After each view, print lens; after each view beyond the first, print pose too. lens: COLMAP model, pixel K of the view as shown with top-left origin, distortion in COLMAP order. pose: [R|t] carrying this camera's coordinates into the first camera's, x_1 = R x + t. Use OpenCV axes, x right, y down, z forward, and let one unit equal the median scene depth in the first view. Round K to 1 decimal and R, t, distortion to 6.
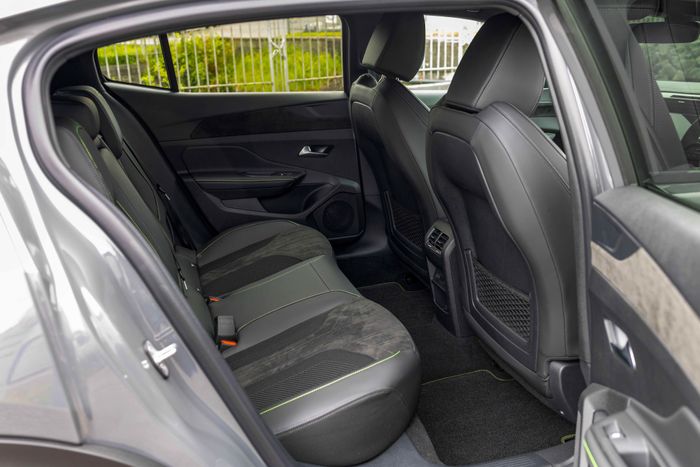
lens RADIAL K [[665.7, 0, 350.0], [0, 665.7, 233.5], [0, 0, 1]] dist [-0.004113, 0.006157]
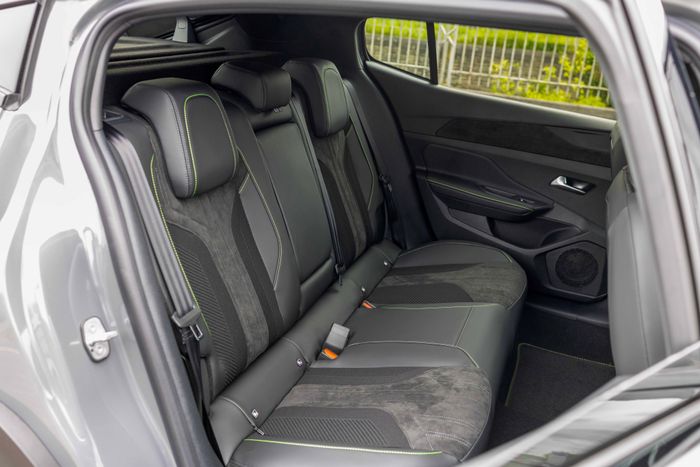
lens RADIAL K [[665.7, 0, 350.0], [0, 665.7, 233.5], [0, 0, 1]] dist [-0.004113, 0.006157]
pose [[0.791565, 0.311185, -0.525918, 0.200152], [-0.302517, 0.947320, 0.105207, -0.074235], [0.530951, 0.075821, 0.844004, 0.156078]]
